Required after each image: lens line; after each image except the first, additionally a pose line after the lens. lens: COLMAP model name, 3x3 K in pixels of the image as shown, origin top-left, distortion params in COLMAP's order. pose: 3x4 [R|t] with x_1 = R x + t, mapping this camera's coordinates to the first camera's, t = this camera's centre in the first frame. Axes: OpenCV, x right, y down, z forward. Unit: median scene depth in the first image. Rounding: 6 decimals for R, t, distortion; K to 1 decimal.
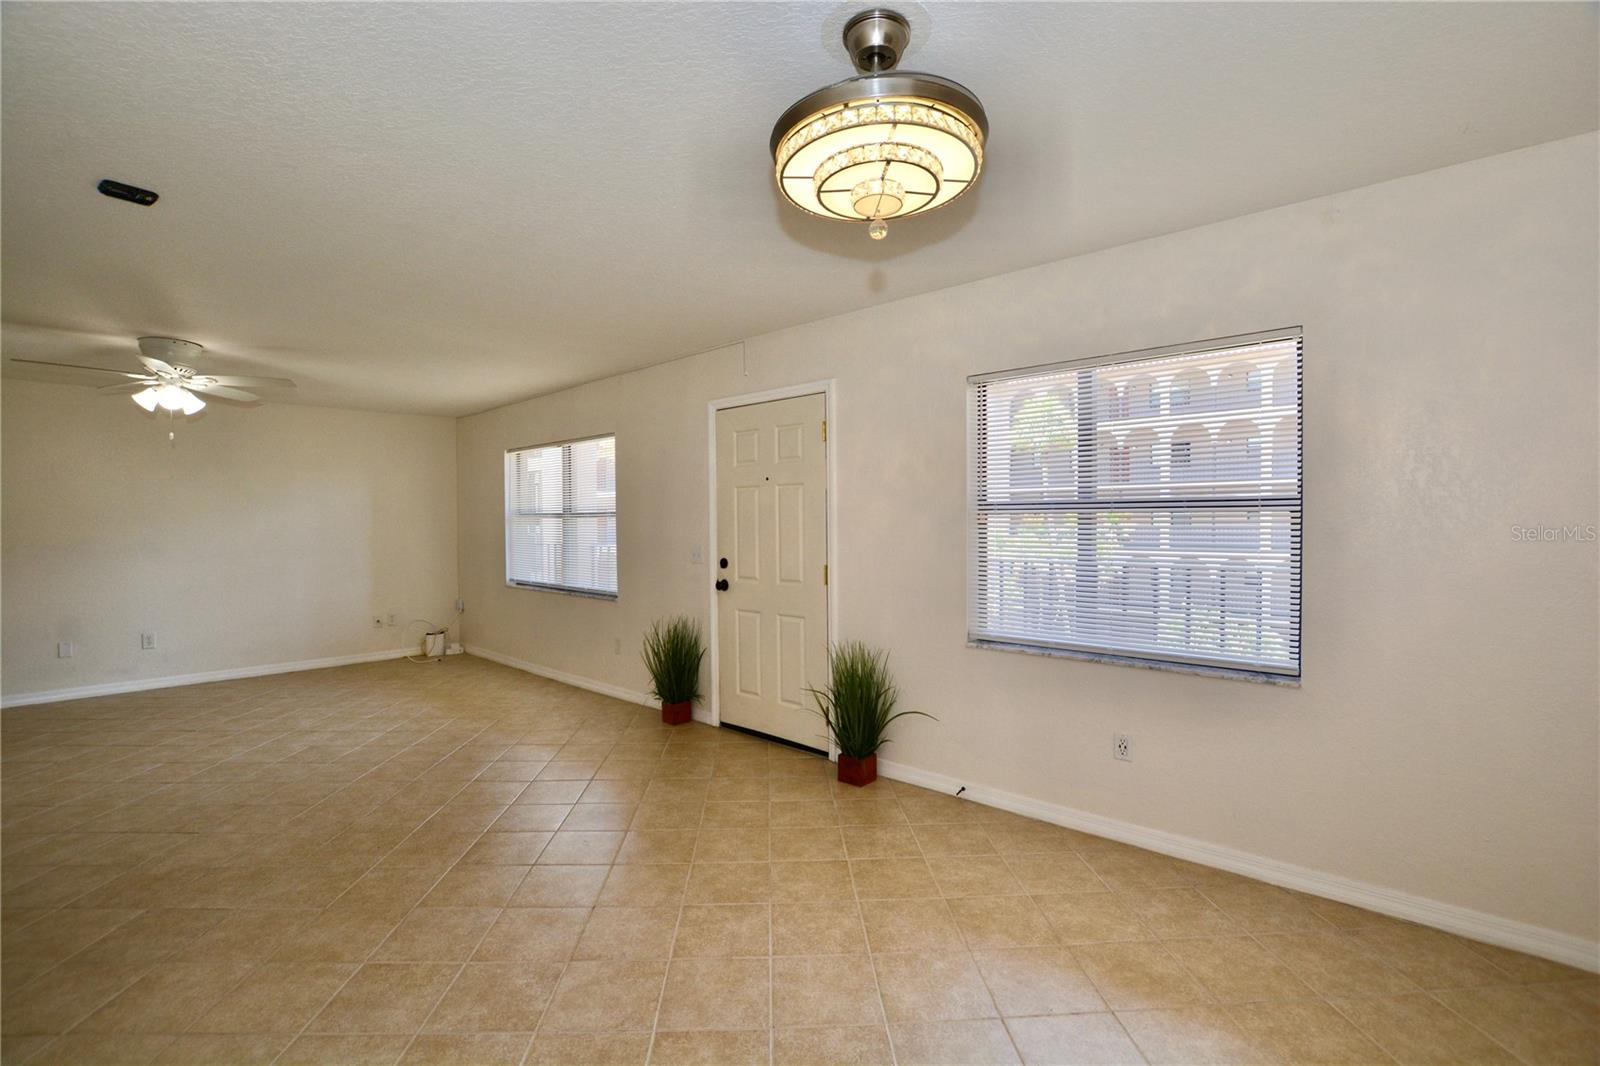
lens RADIAL K [[705.5, 0, 798.9], [0, 705.5, 542.6], [0, 0, 1]] dist [-0.038913, 0.006940]
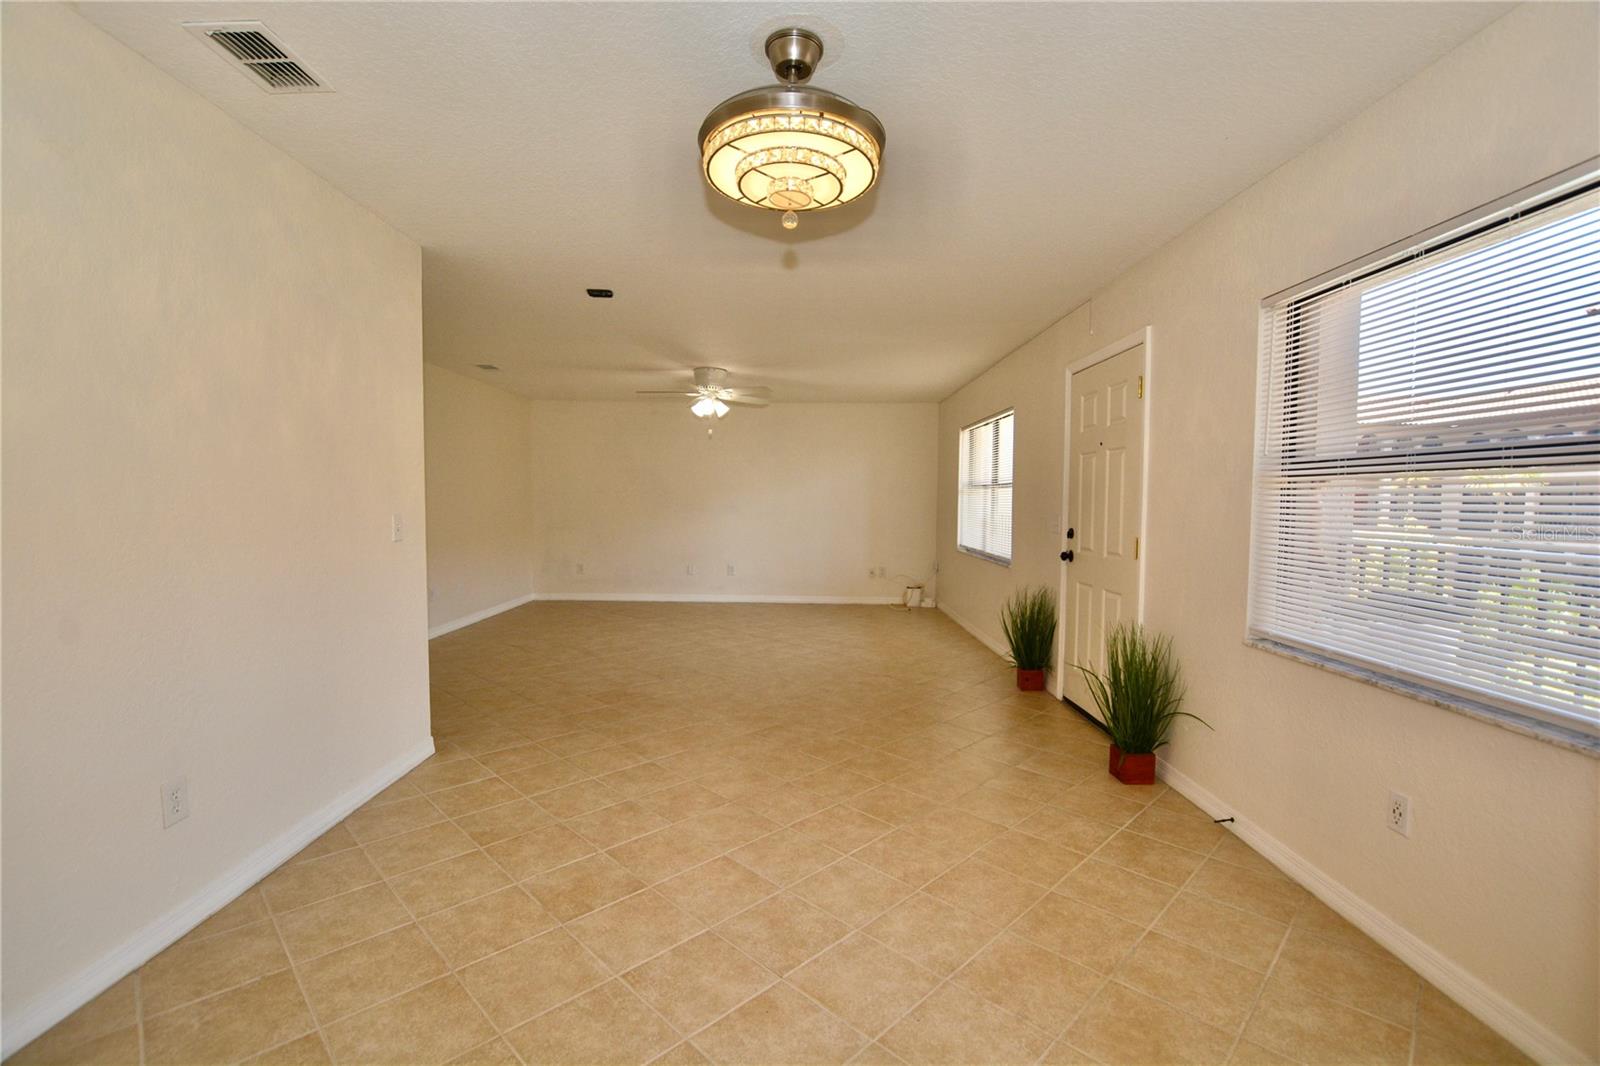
lens RADIAL K [[705.5, 0, 798.9], [0, 705.5, 542.6], [0, 0, 1]] dist [-0.038913, 0.006940]
pose [[0.677702, 0.057796, -0.733062, 0.460682], [-0.037614, 0.998326, 0.043936, 0.017879], [0.734374, -0.002203, 0.678741, 0.097828]]
